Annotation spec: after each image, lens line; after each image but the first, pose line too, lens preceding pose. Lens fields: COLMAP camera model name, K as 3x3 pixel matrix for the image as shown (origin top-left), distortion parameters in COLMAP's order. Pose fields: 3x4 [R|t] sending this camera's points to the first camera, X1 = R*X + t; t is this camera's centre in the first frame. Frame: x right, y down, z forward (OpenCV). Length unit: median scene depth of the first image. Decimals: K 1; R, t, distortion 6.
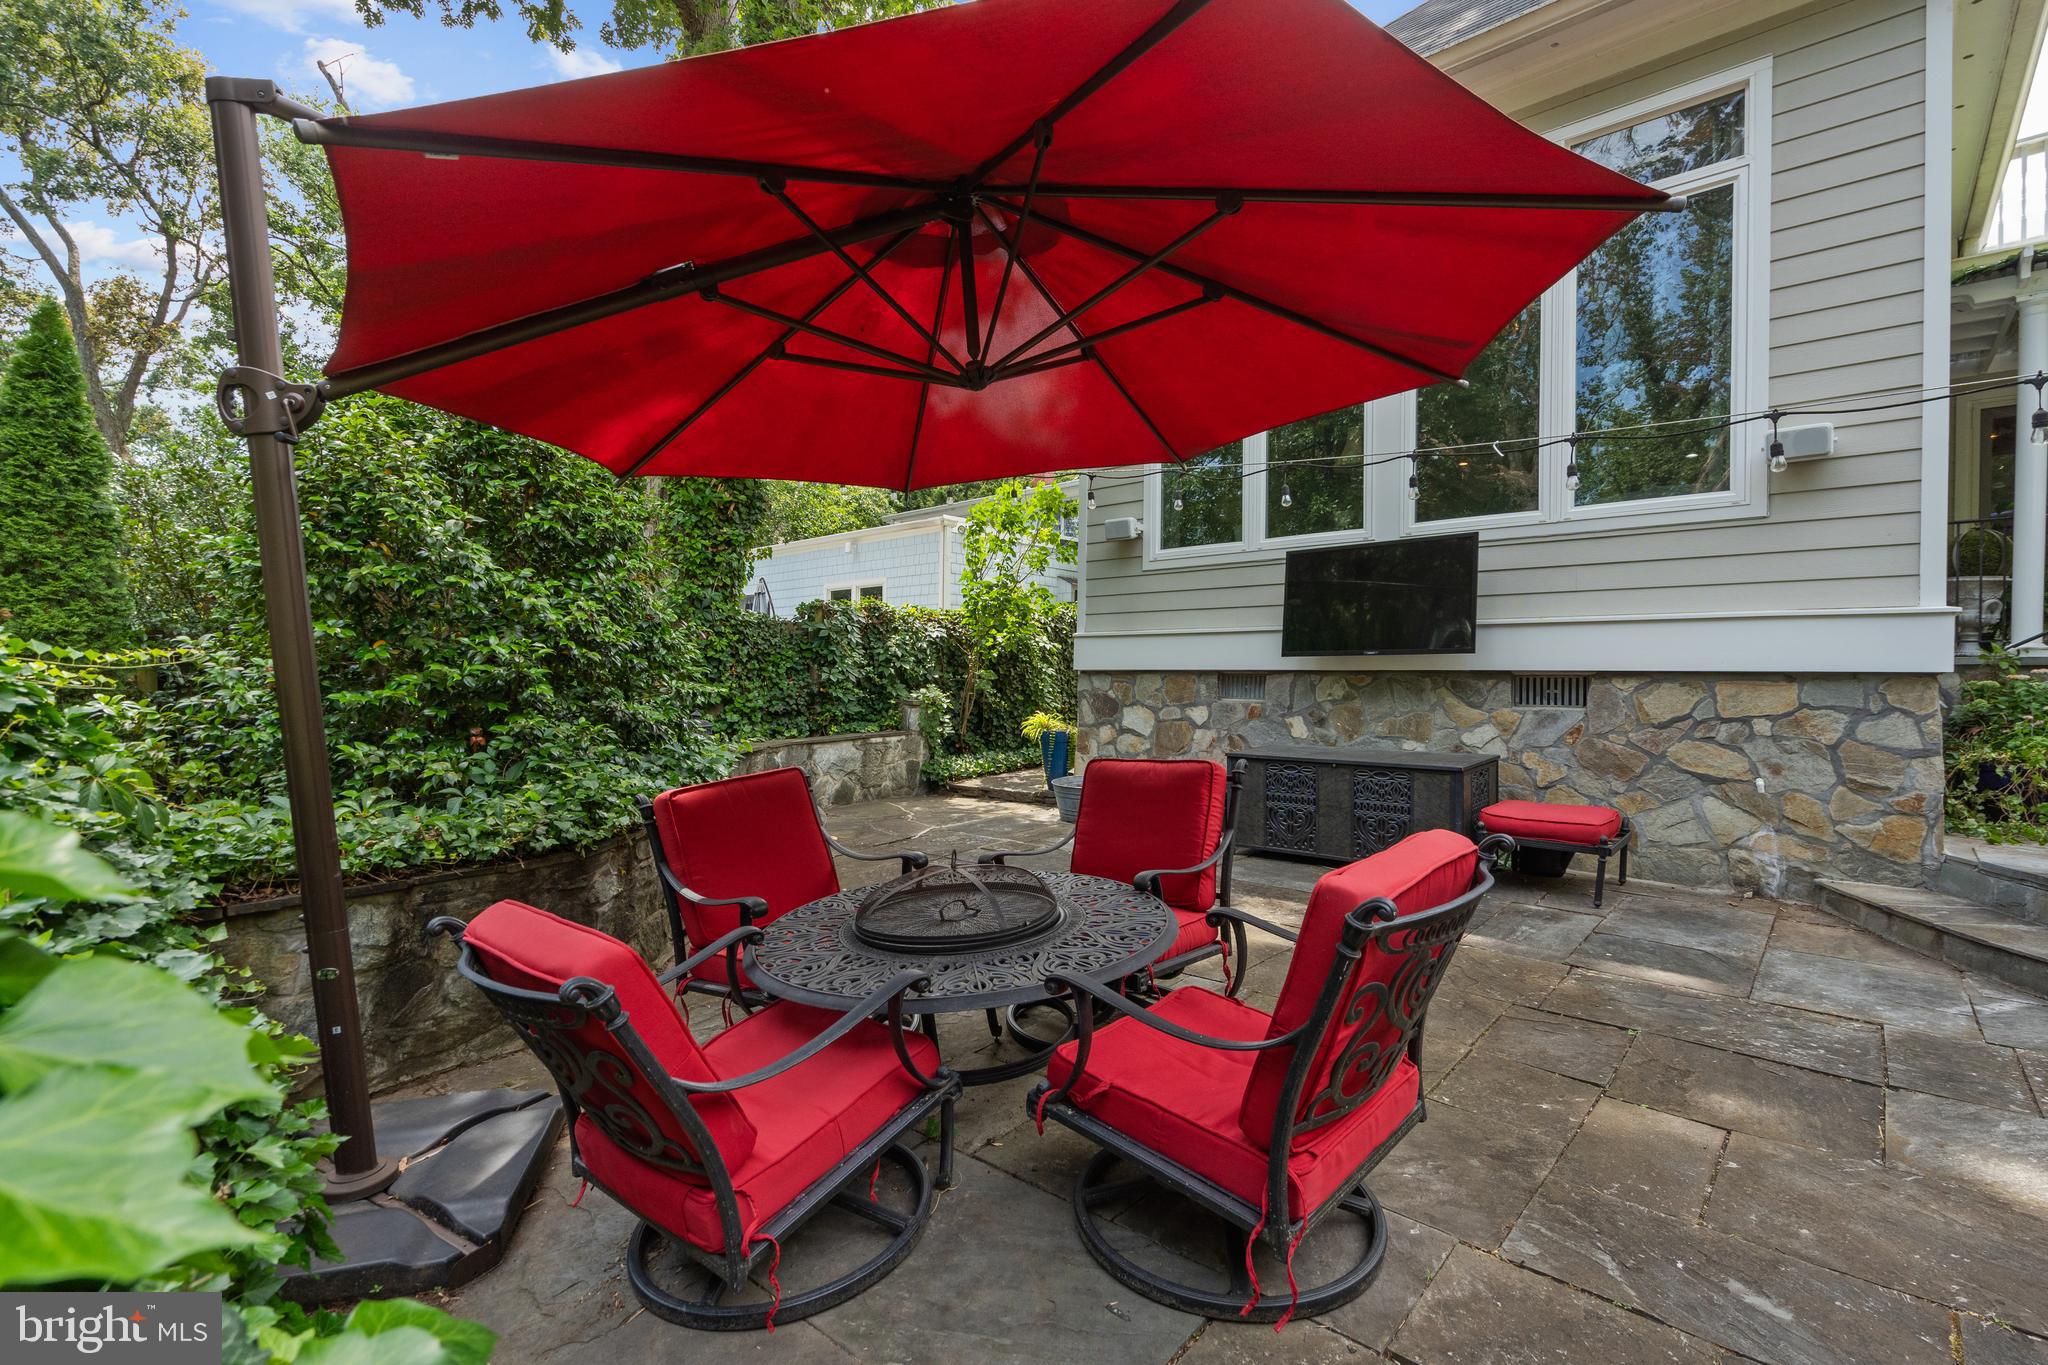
lens RADIAL K [[949.7, 0, 1024.0], [0, 949.7, 682.5], [0, 0, 1]] dist [-0.001464, 0.000075]
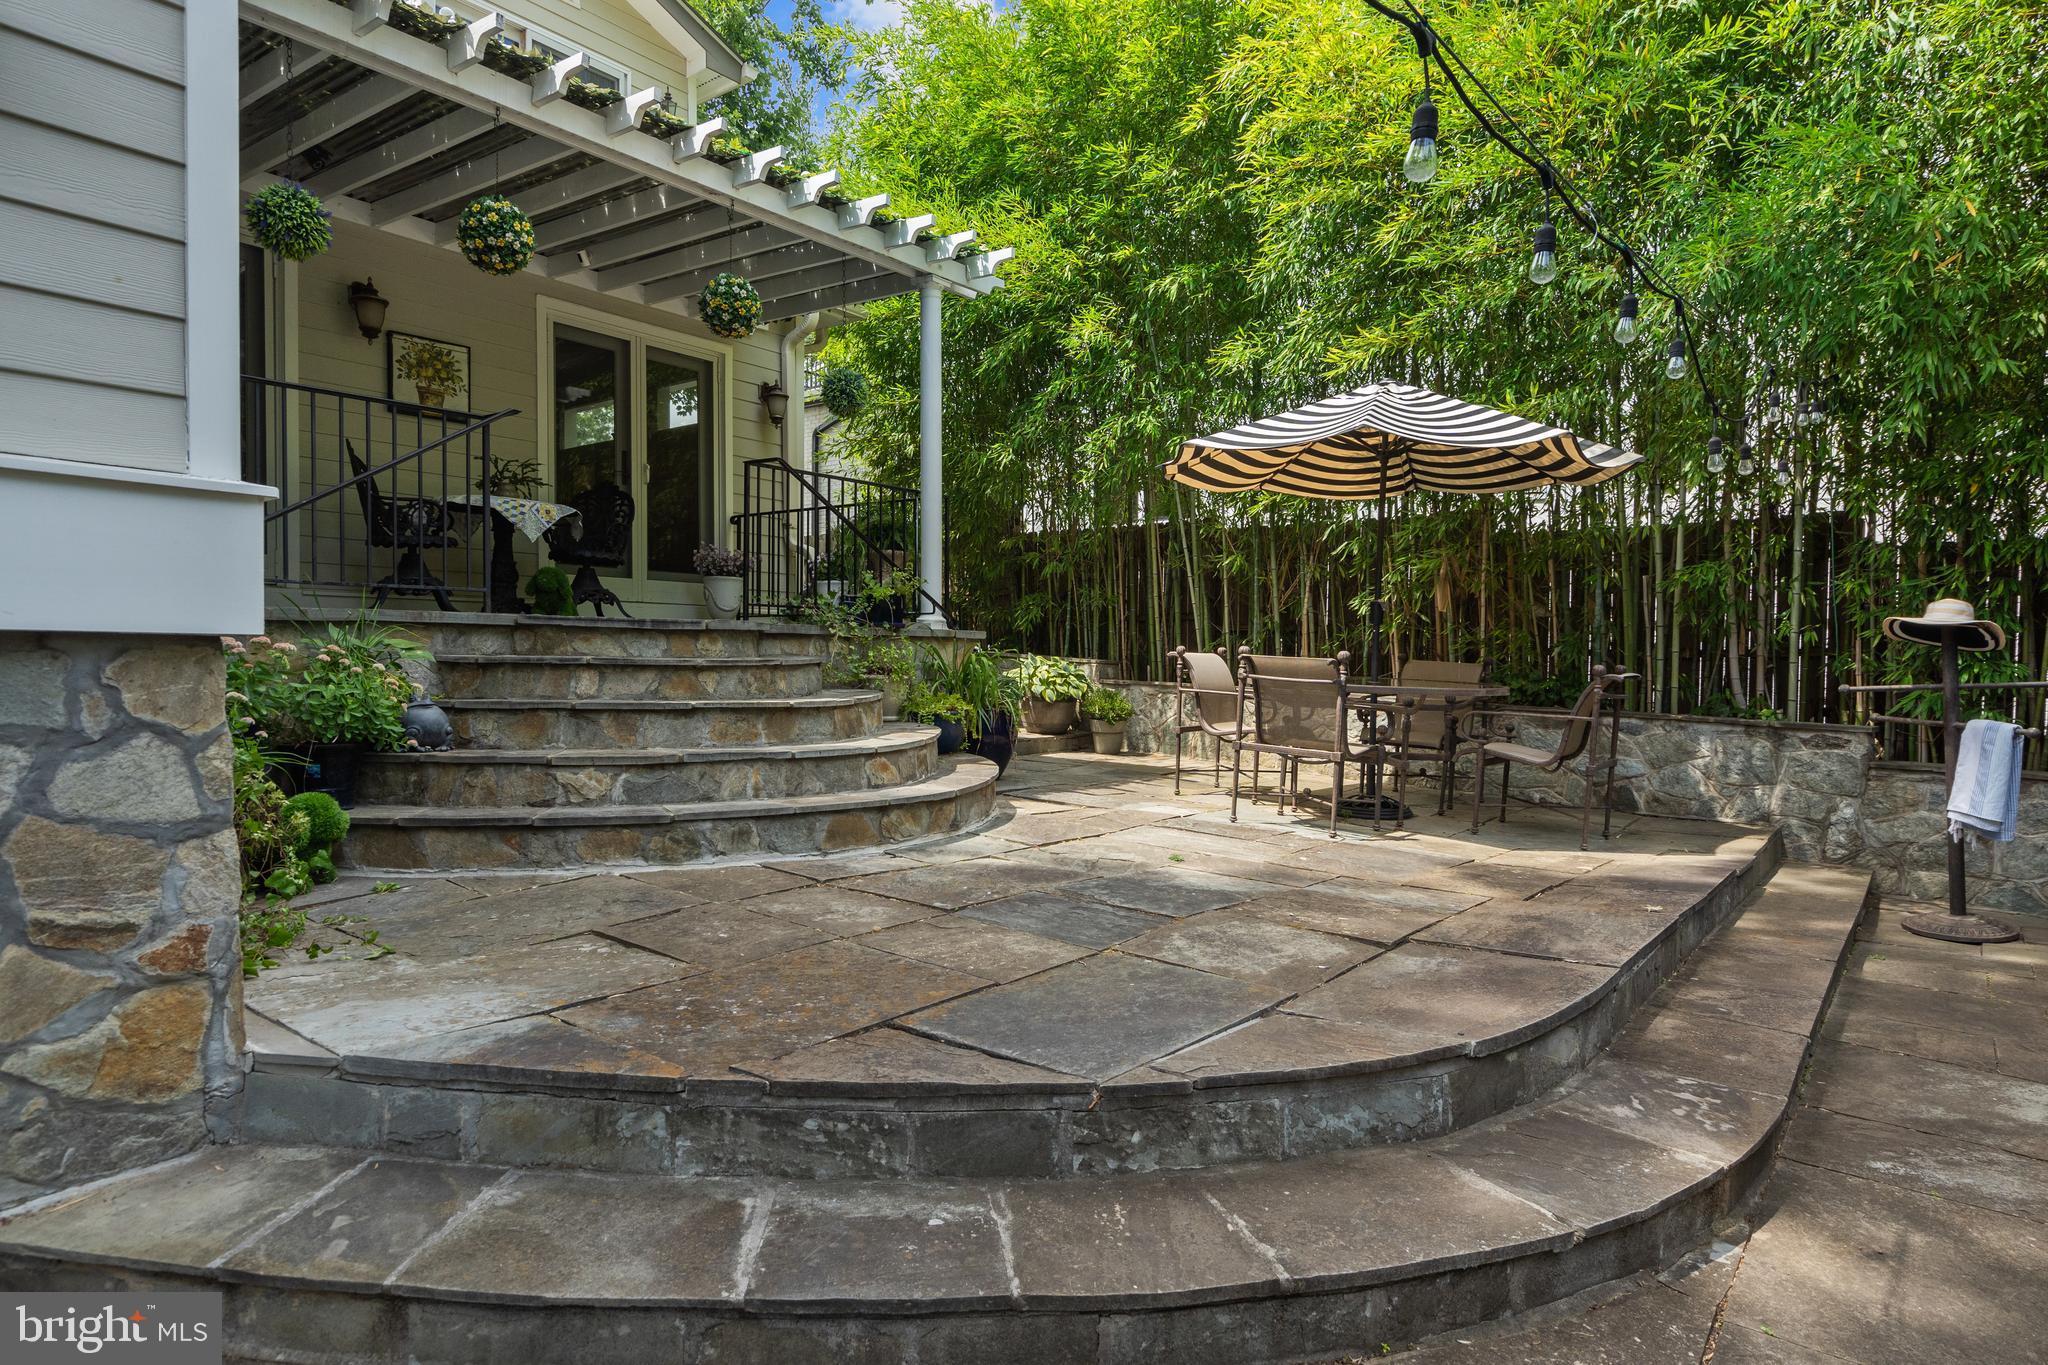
lens RADIAL K [[1164.5, 0, 1024.0], [0, 1164.5, 682.5], [0, 0, 1]] dist [-0.000984, 0.000229]
pose [[-0.054906, -0.025629, 0.998163, 0.407935], [-0.002471, 0.999671, 0.025531, -0.003436], [-0.998488, -0.001065, -0.054951, 0.653028]]
